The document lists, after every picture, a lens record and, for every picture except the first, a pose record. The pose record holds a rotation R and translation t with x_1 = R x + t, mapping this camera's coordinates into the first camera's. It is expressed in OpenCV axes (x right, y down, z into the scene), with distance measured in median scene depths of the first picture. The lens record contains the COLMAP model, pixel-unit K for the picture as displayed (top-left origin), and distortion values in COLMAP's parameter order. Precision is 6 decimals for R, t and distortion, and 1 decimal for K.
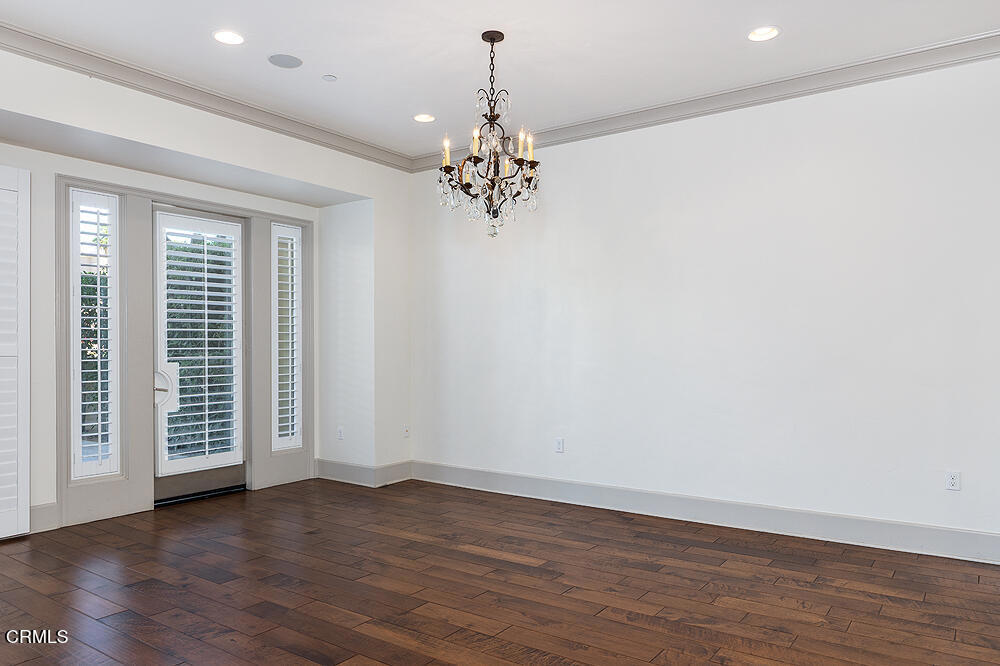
lens RADIAL K [[698.8, 0, 509.1], [0, 698.8, 359.9], [0, 0, 1]] dist [0.009548, -0.003076]
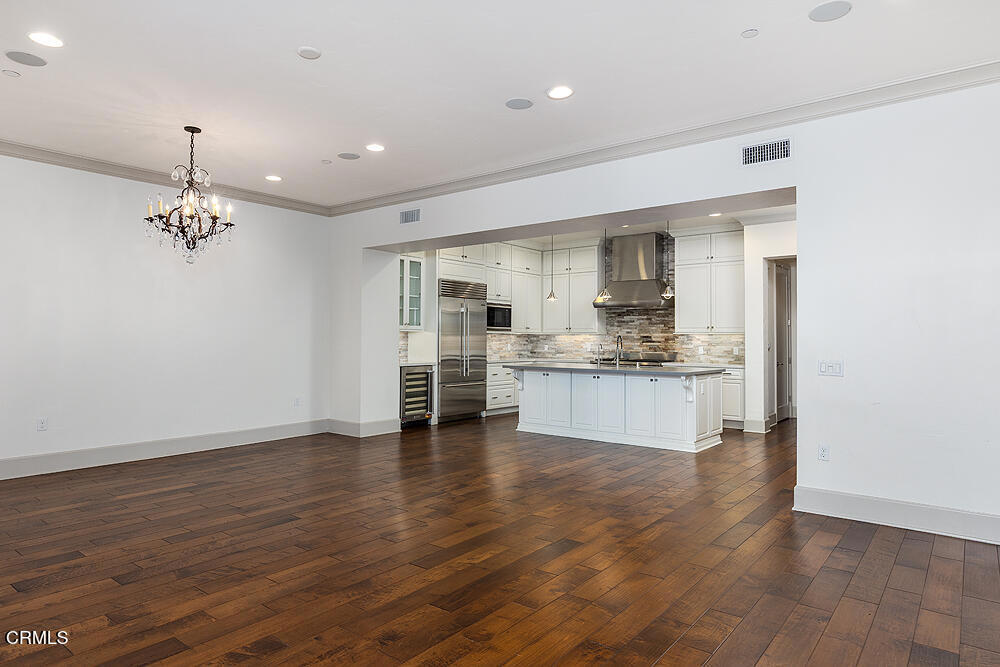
lens RADIAL K [[607.3, 0, 498.2], [0, 607.3, 329.5], [0, 0, 1]] dist [0.005723, -0.003257]
pose [[0.041973, 0.014486, 0.999014, -1.009418], [0.014439, 0.999782, -0.015104, -0.006180], [-0.999014, 0.015058, 0.041755, 0.240415]]
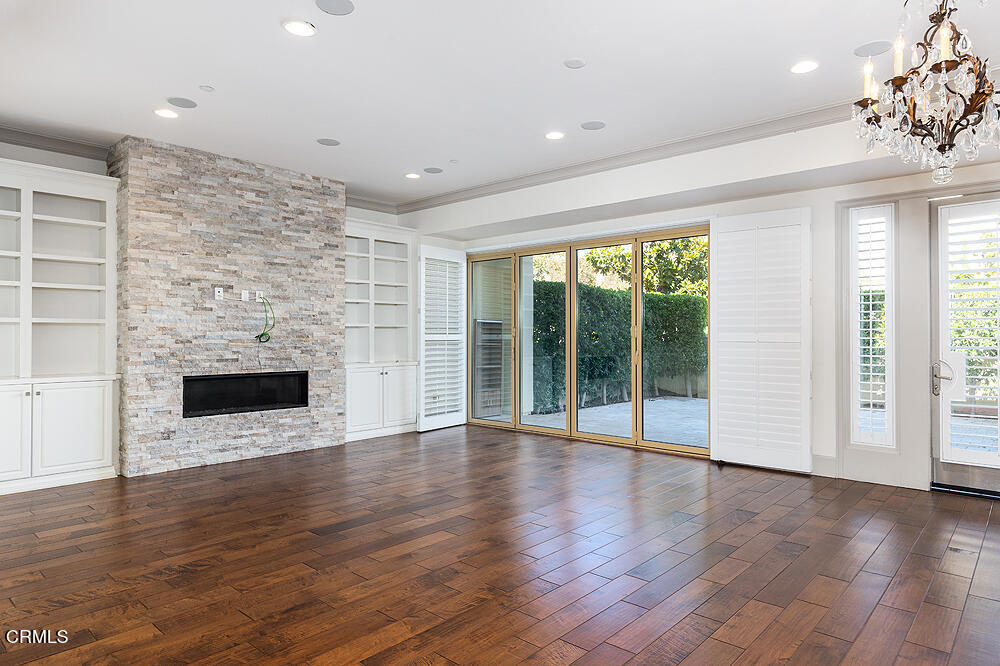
lens RADIAL K [[607.3, 0, 492.4], [0, 607.3, 327.7], [0, 0, 1]] dist [0.005723, -0.003257]
pose [[-0.116353, -0.012167, -0.993133, 0.523301], [-0.022442, 0.999702, -0.009618, -0.008328], [0.992954, 0.021168, -0.116592, 0.492275]]
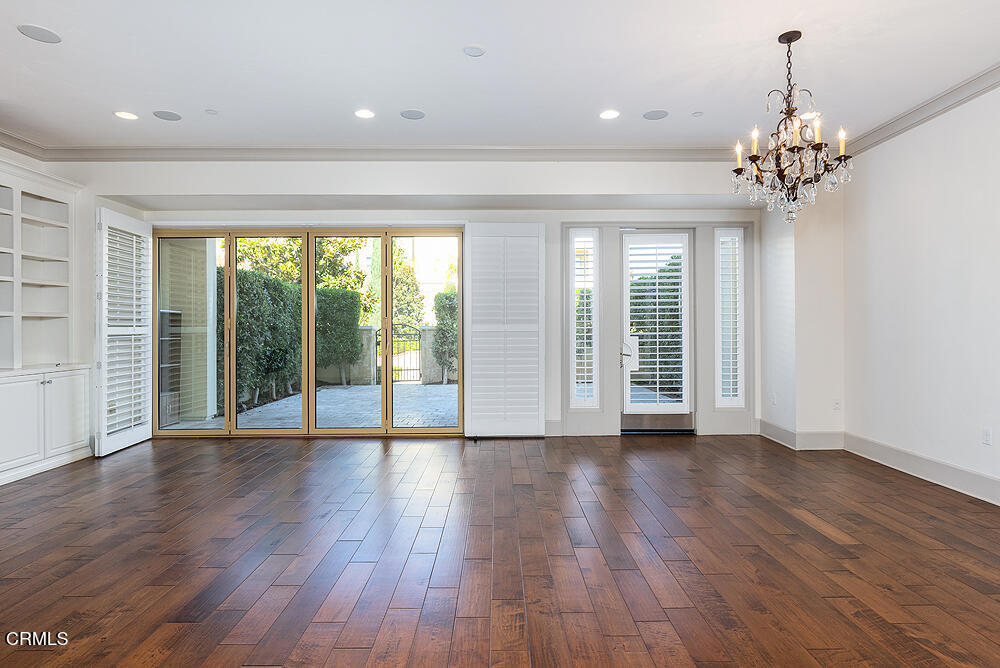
lens RADIAL K [[556.4, 0, 505.1], [0, 556.4, 324.1], [0, 0, 1]] dist [0.012300, -0.004037]
pose [[0.591821, -0.006769, -0.806041, 0.327029], [-0.011672, 0.999788, -0.016965, 0.001072], [0.805985, 0.019448, 0.591616, 0.113334]]
